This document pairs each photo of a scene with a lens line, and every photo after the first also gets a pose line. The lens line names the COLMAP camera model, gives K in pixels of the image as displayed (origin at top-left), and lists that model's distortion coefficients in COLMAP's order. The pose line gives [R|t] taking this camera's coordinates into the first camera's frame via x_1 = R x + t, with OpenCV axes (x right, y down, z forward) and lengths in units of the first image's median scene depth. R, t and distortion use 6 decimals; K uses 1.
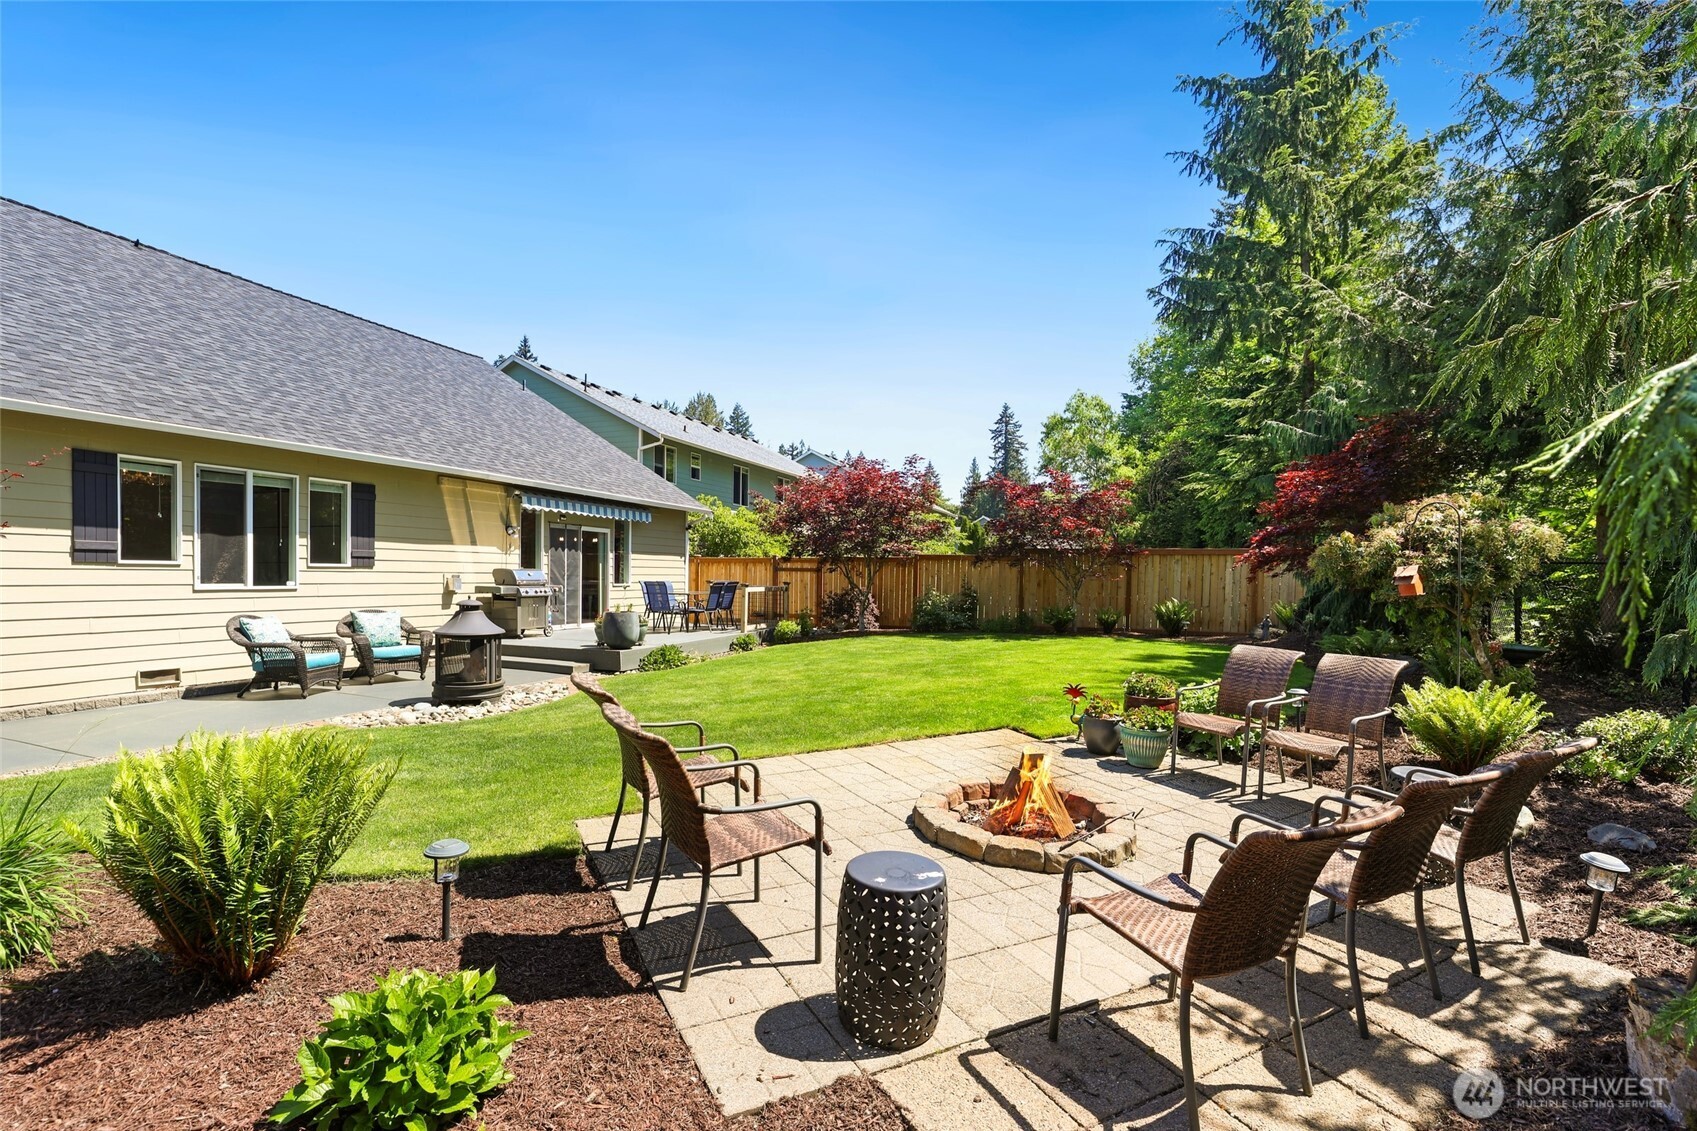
lens RADIAL K [[772.0, 0, 852.9], [0, 772.0, 539.5], [0, 0, 1]] dist [-0.002656, 0.000051]
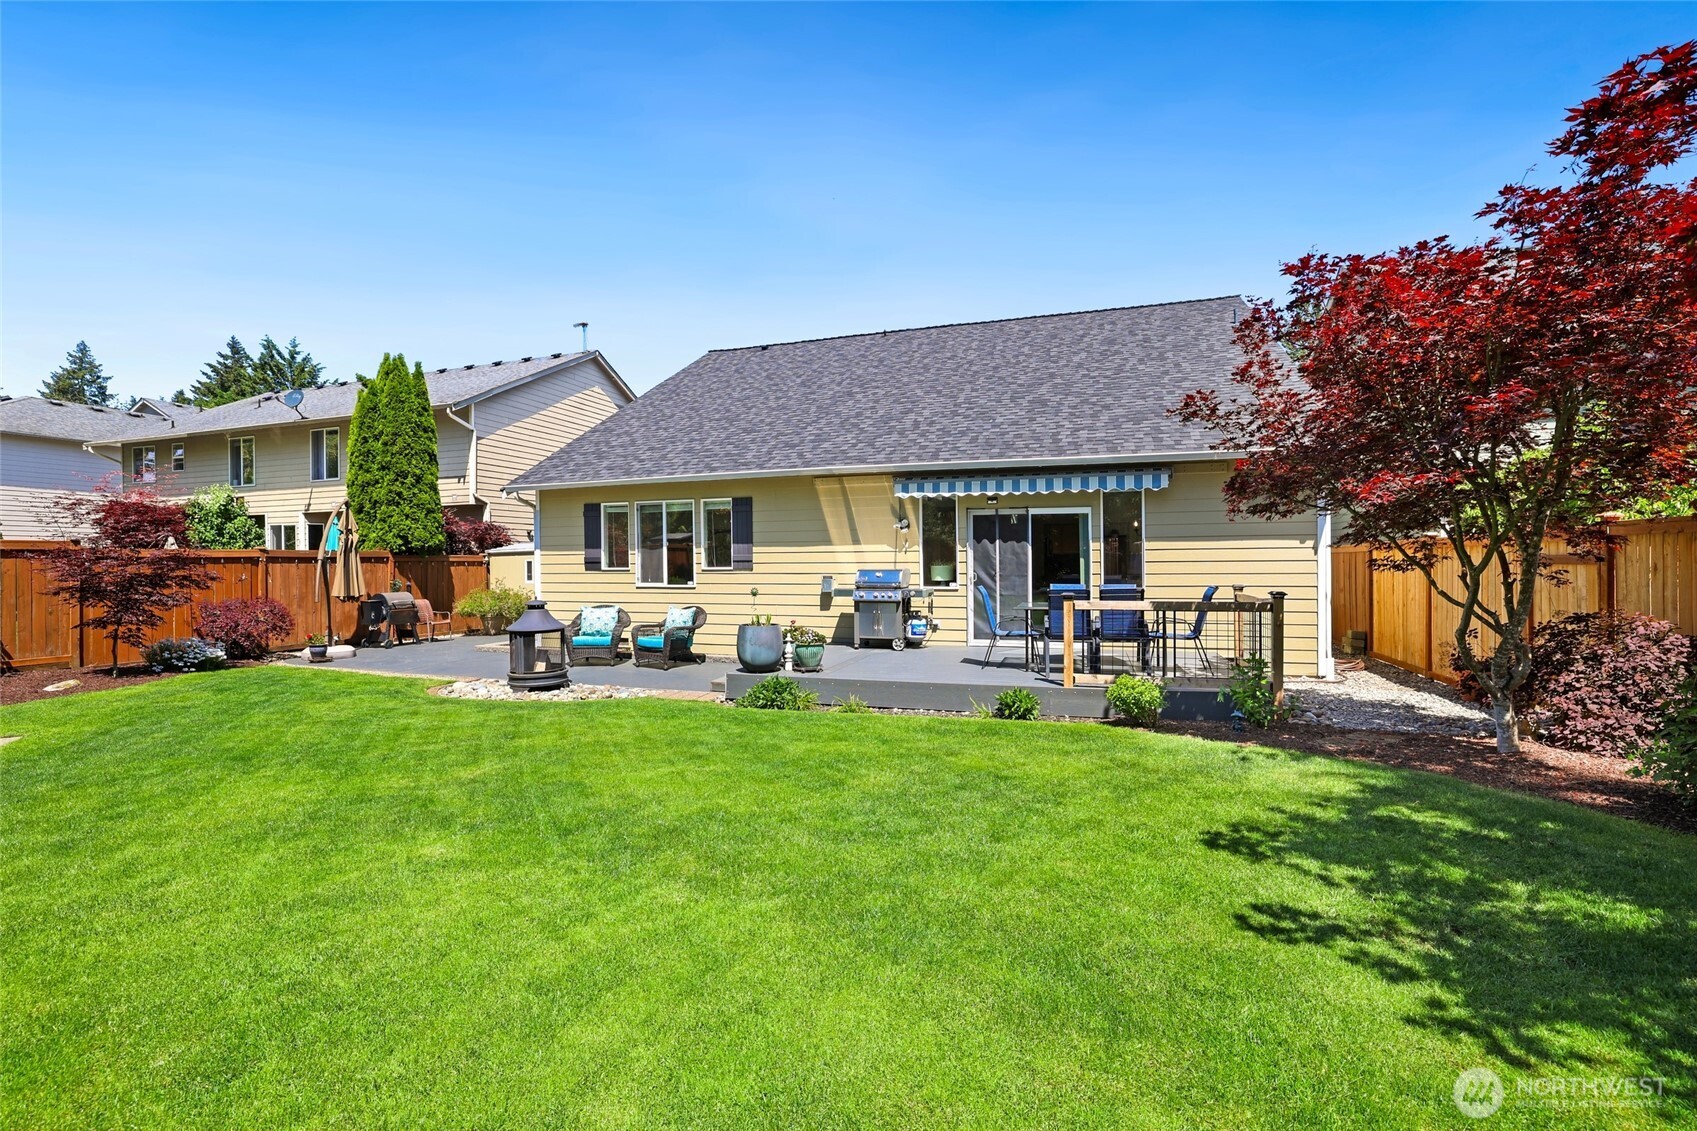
lens RADIAL K [[743.3, 0, 848.5], [0, 743.3, 565.5], [0, 0, 1]] dist [-0.032809, 0.016777]
pose [[0.024313, -0.007662, -0.999675, 0.396083], [0.052741, 0.998588, -0.006371, 0.036759], [0.998312, -0.052569, 0.024683, 0.923730]]
